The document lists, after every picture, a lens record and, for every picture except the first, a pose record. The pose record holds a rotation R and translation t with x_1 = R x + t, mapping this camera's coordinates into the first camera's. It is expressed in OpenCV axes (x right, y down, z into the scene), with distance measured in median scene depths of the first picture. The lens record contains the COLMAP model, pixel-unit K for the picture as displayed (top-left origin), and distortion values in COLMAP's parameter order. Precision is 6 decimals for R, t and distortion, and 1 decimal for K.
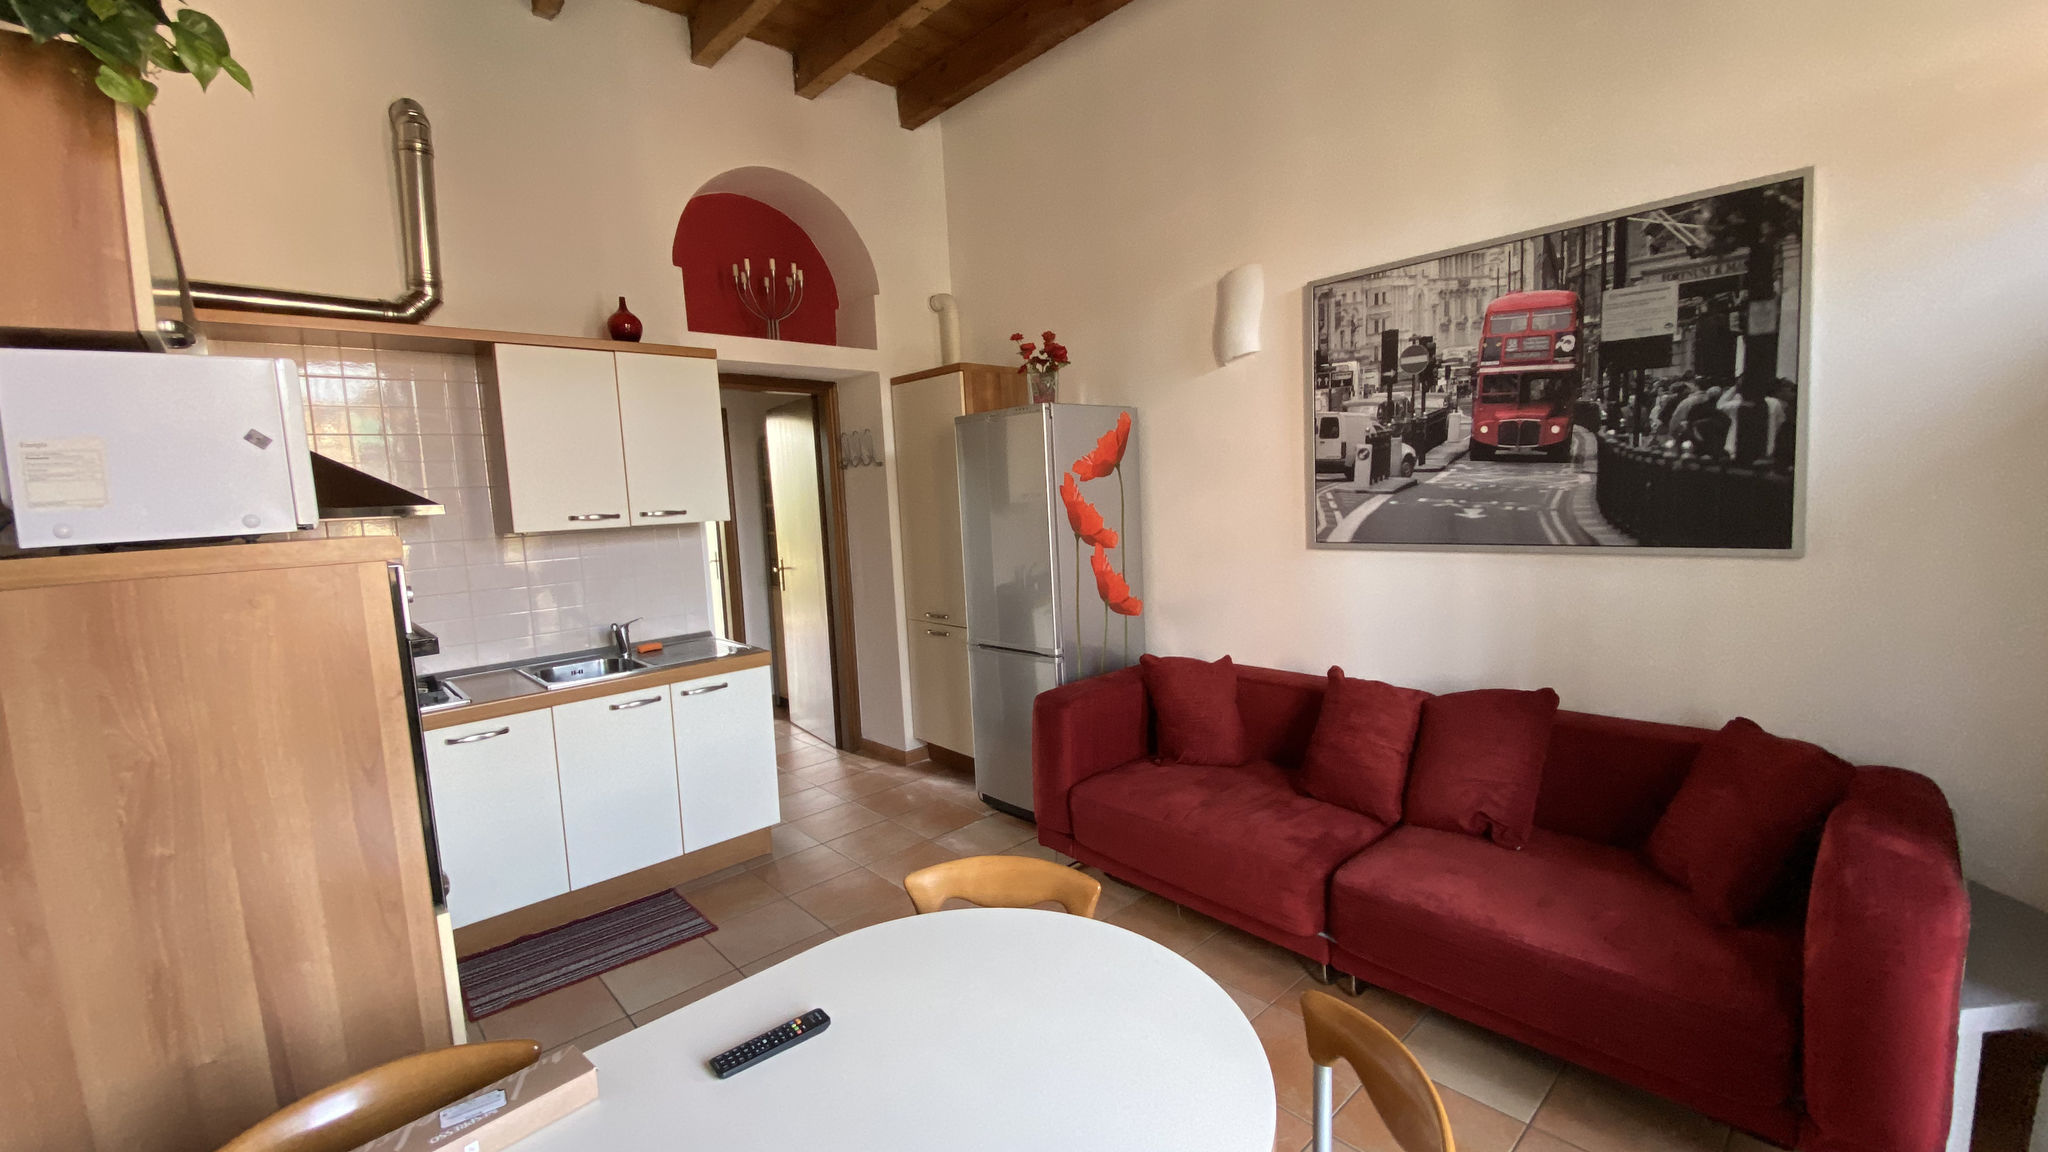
lens RADIAL K [[833.2, 0, 1034.0], [0, 833.2, 587.7], [0, 0, 1]] dist [0.021336, -0.011584]
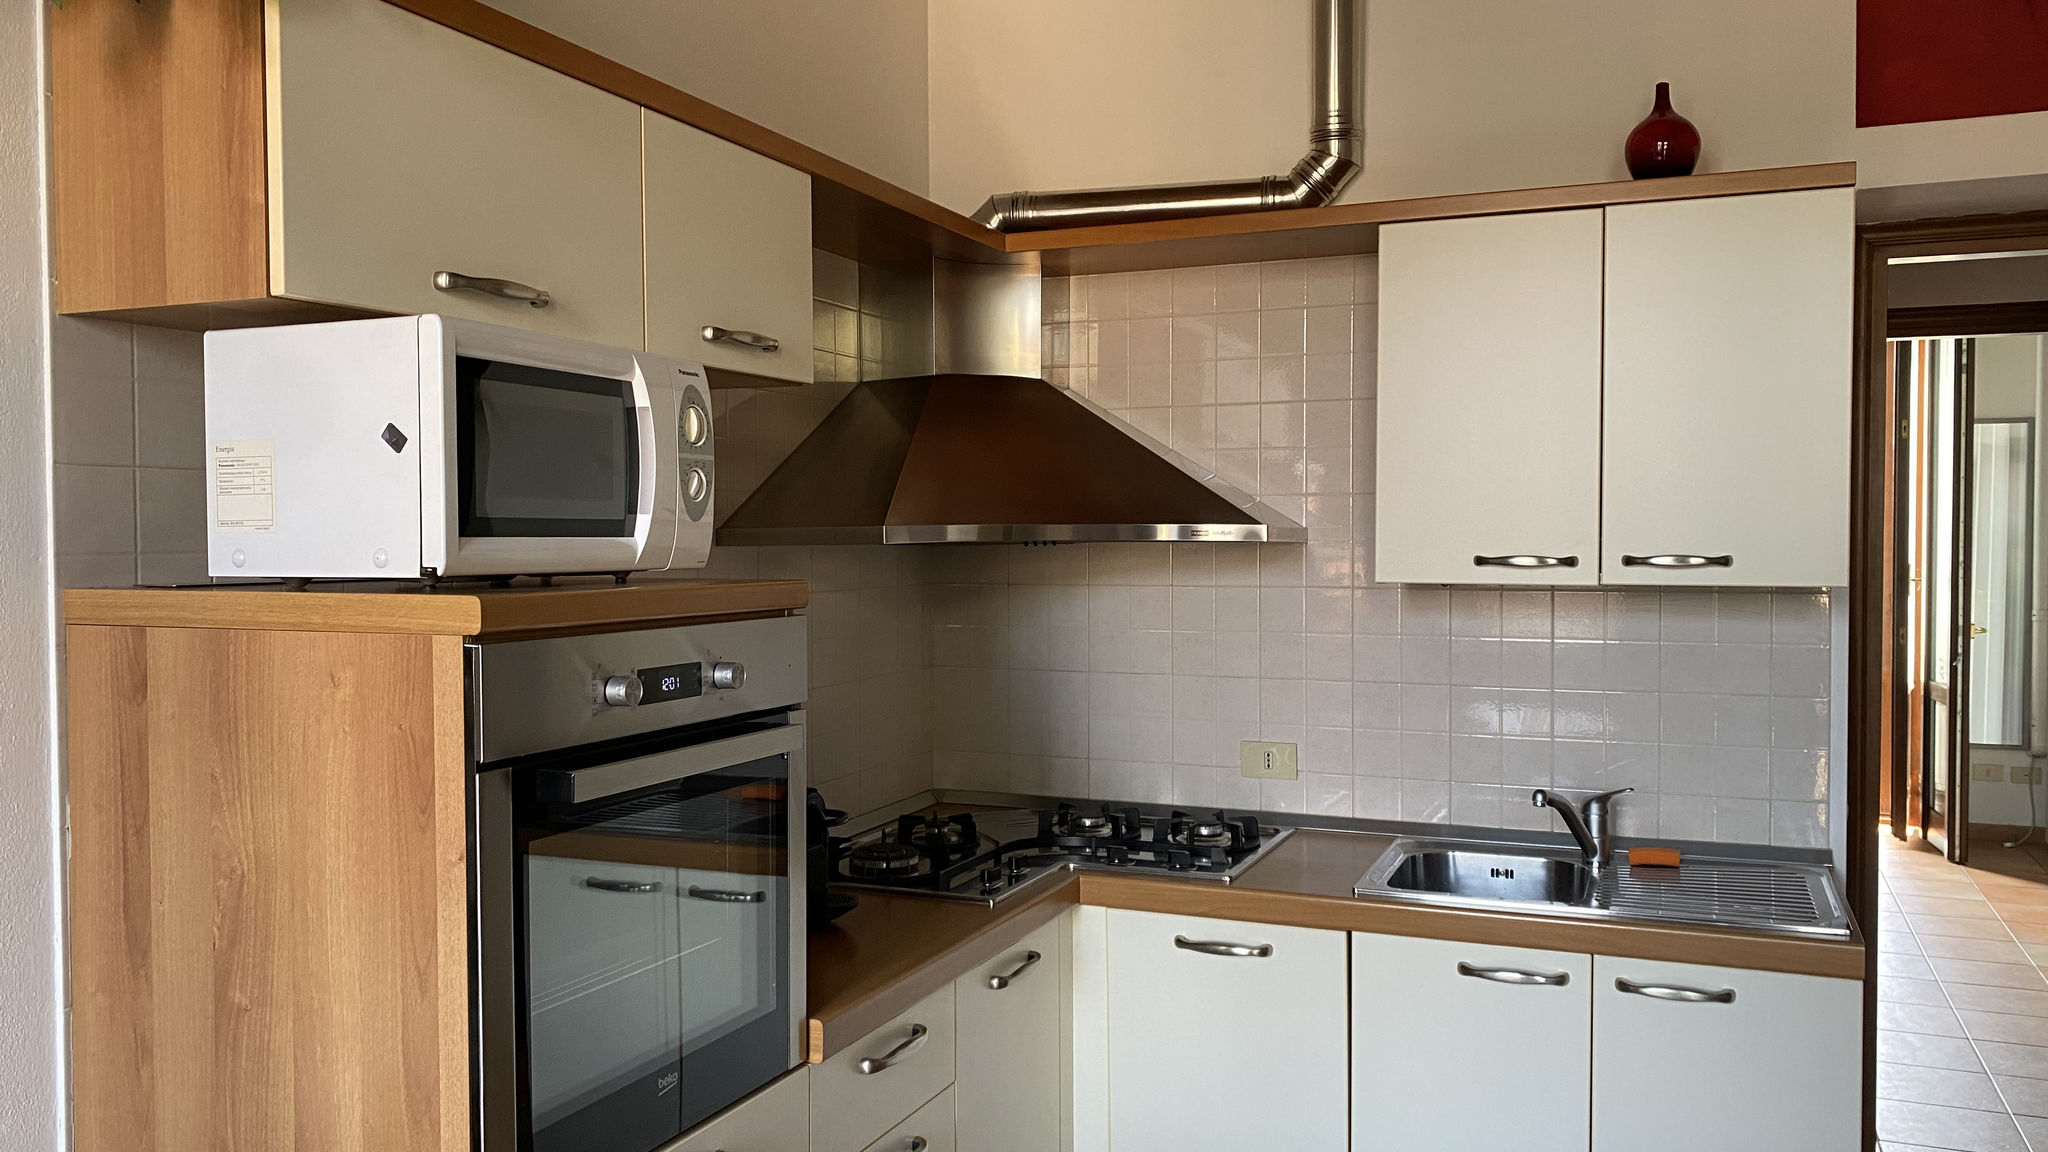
lens RADIAL K [[1586.0, 0, 1009.3], [0, 1586.0, 578.8], [0, 0, 1]] dist [-0.014531, -0.000528]
pose [[0.403437, 0.073772, -0.912029, 0.186284], [-0.121157, 0.992275, 0.026669, -0.067415], [0.906951, 0.099739, 0.409258, 0.400880]]
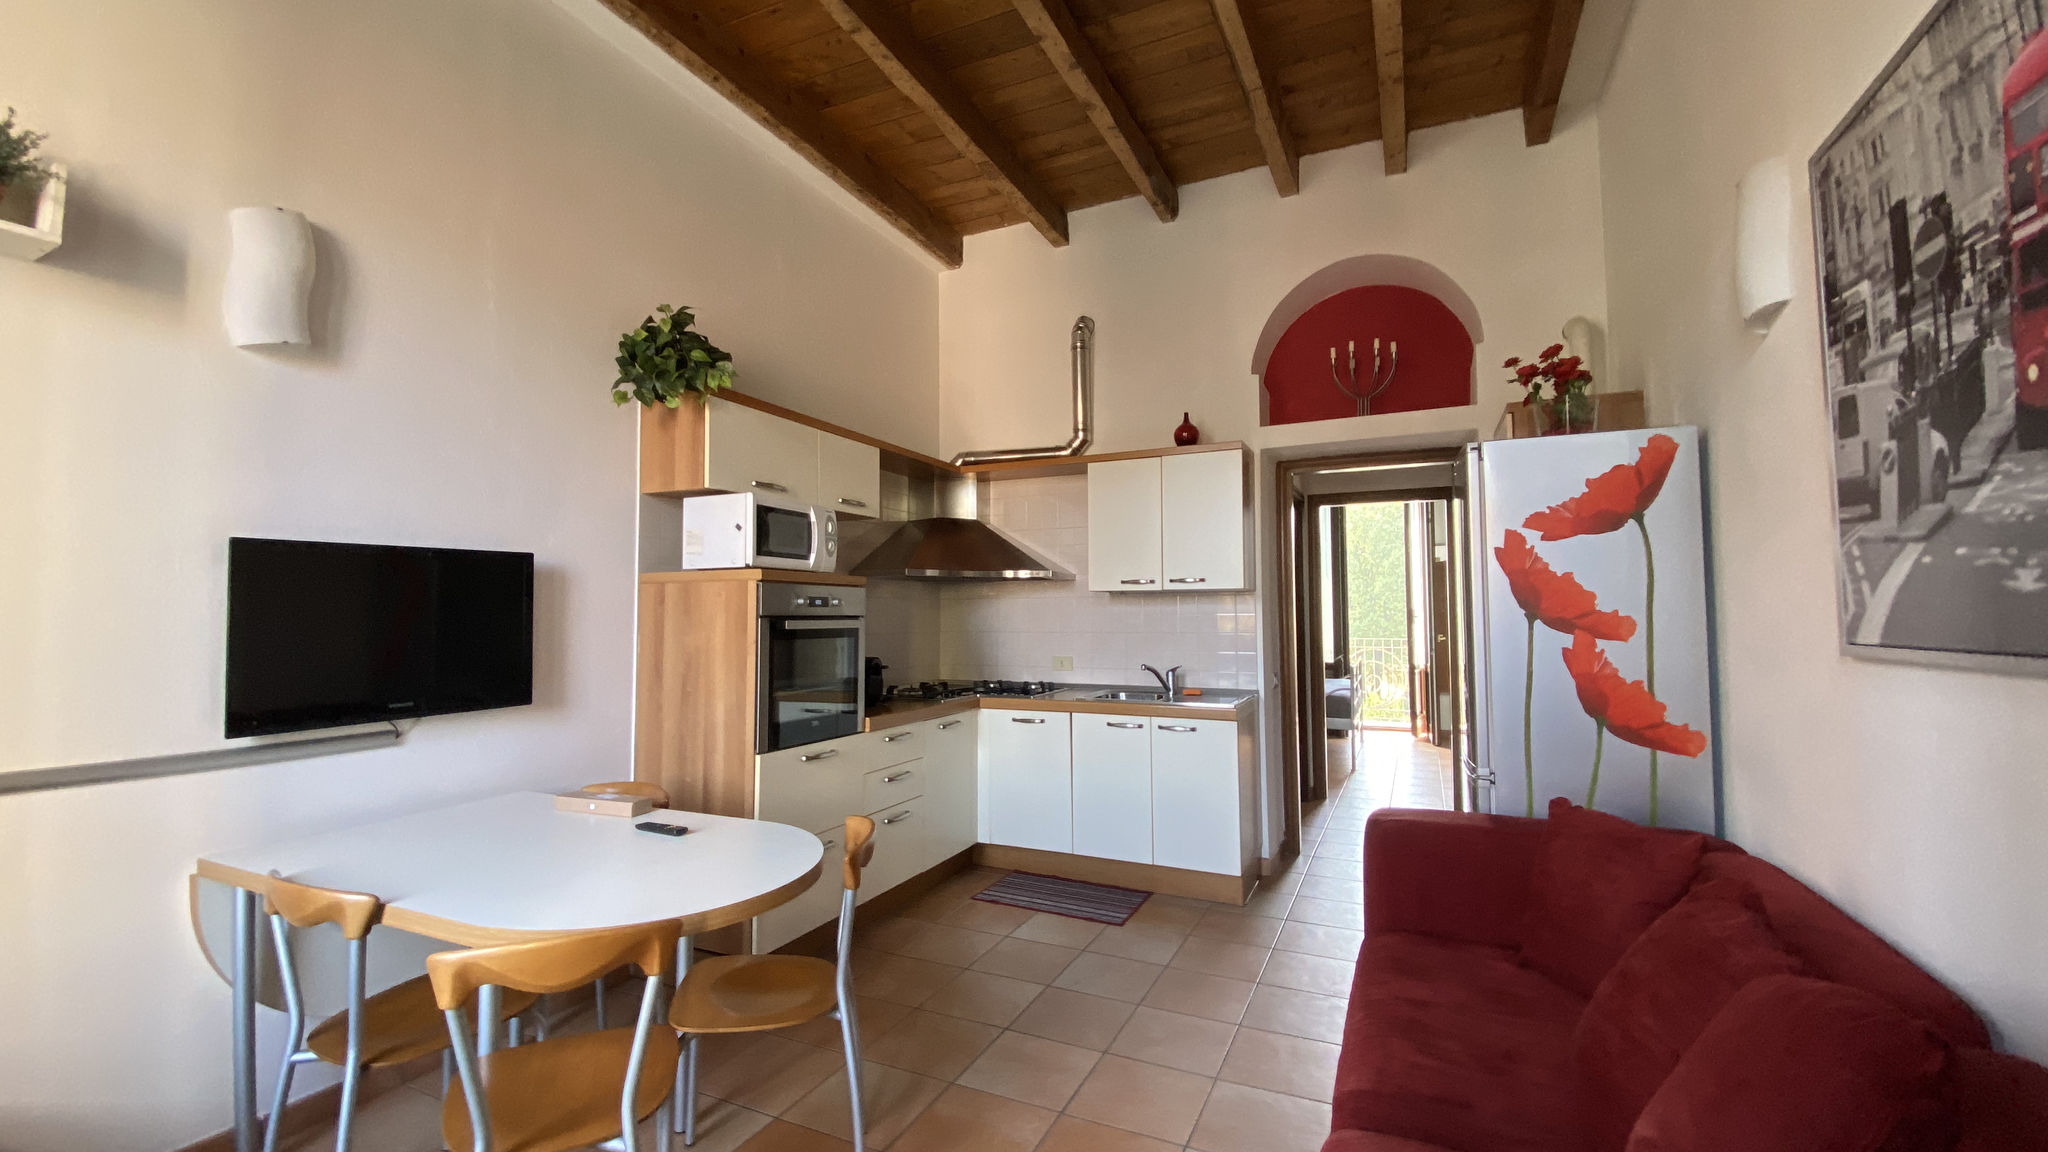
lens RADIAL K [[833.2, 0, 1026.8], [0, 833.2, 582.2], [0, 0, 1]] dist [0.021336, -0.011584]
pose [[0.374646, 0.008996, -0.927124, 0.671827], [-0.120403, 0.991958, -0.039030, -0.012271], [0.919317, 0.126251, 0.372716, 0.379332]]
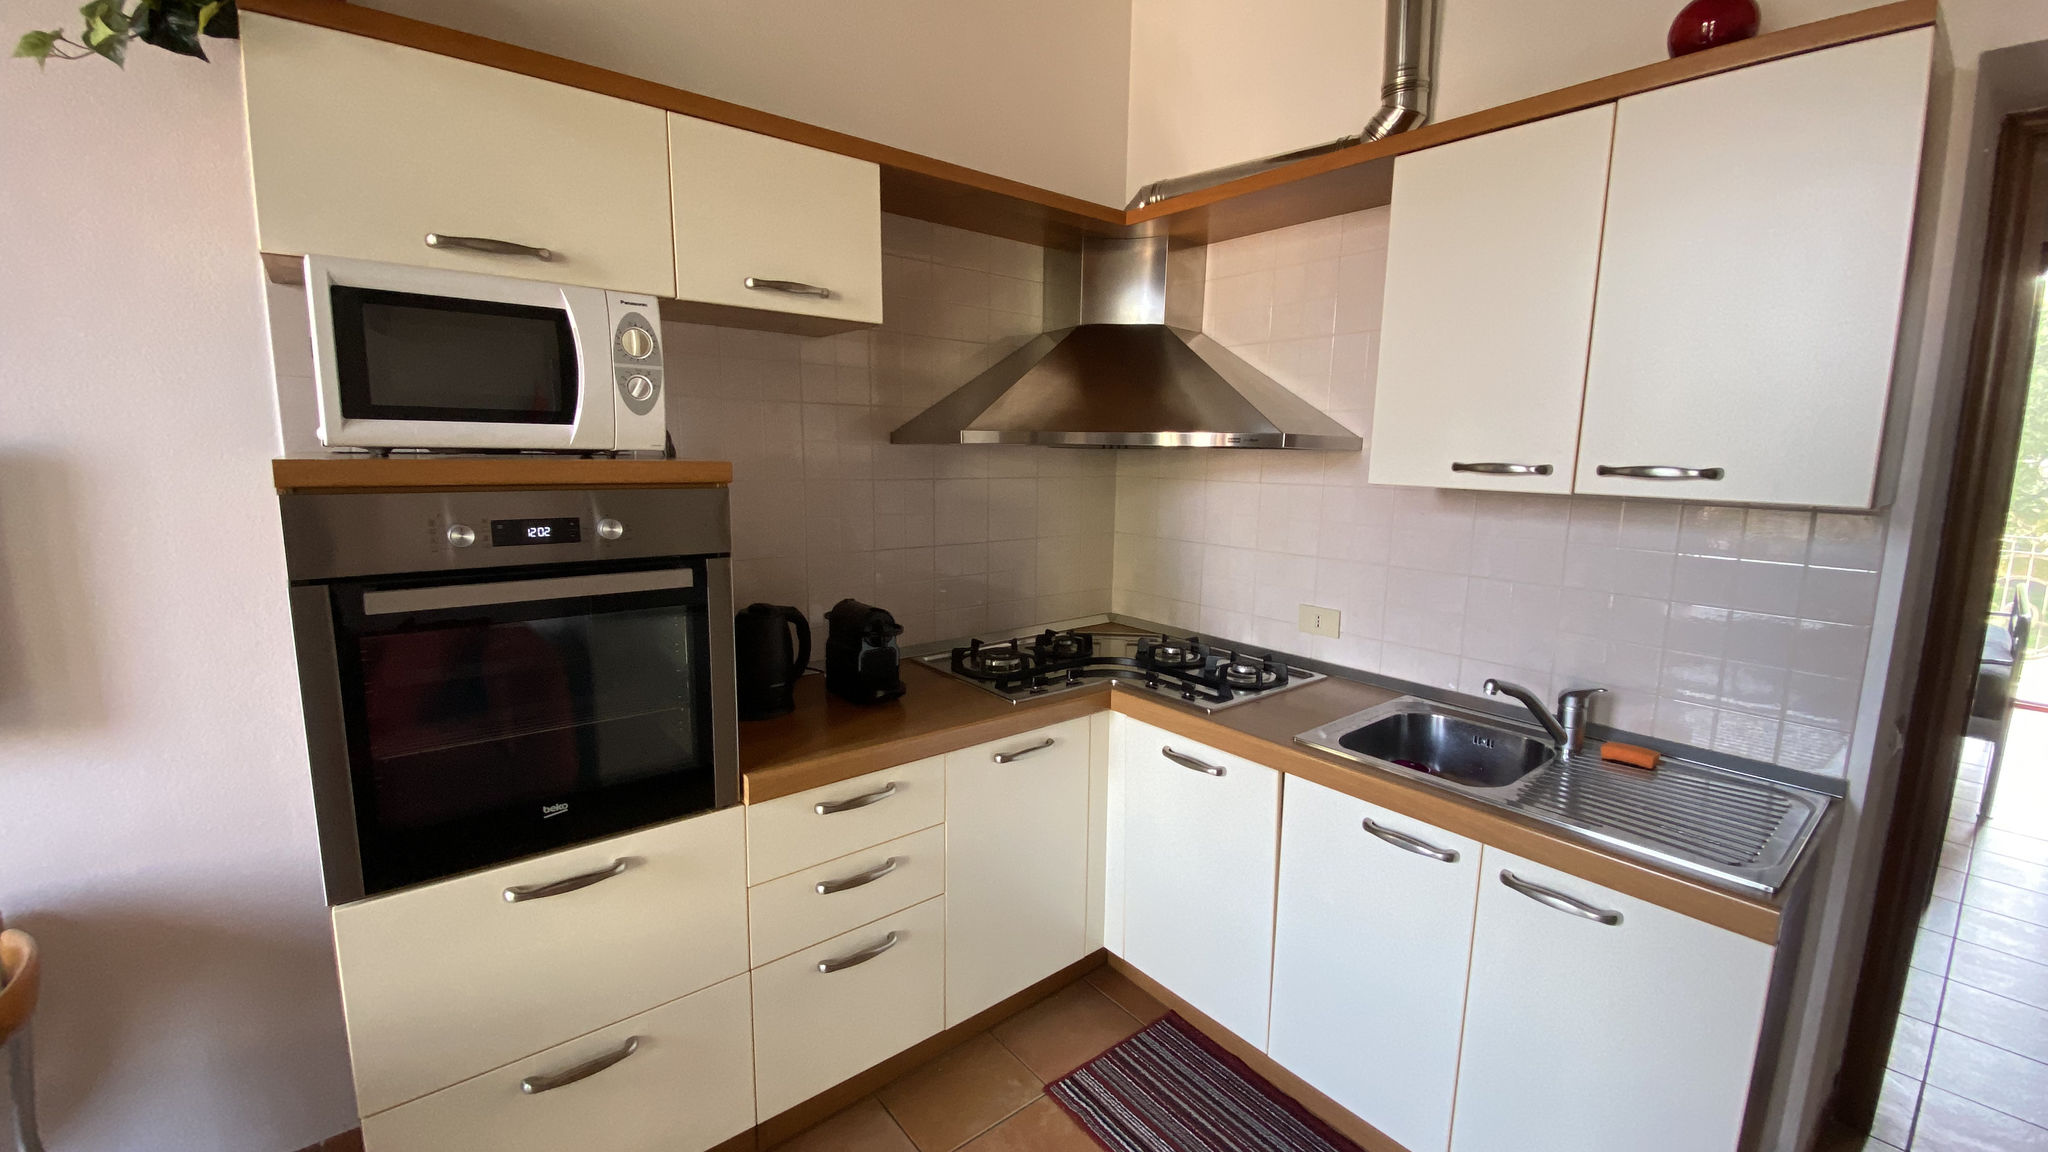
lens RADIAL K [[830.0, 0, 1033.0], [0, 830.0, 573.2], [0, 0, 1]] dist [-0.003569, -0.001485]
pose [[-0.068666, 0.201681, -0.977041, -0.005298], [-0.127356, 0.969568, 0.209089, -0.098201], [0.989477, 0.138789, -0.040891, 0.809064]]
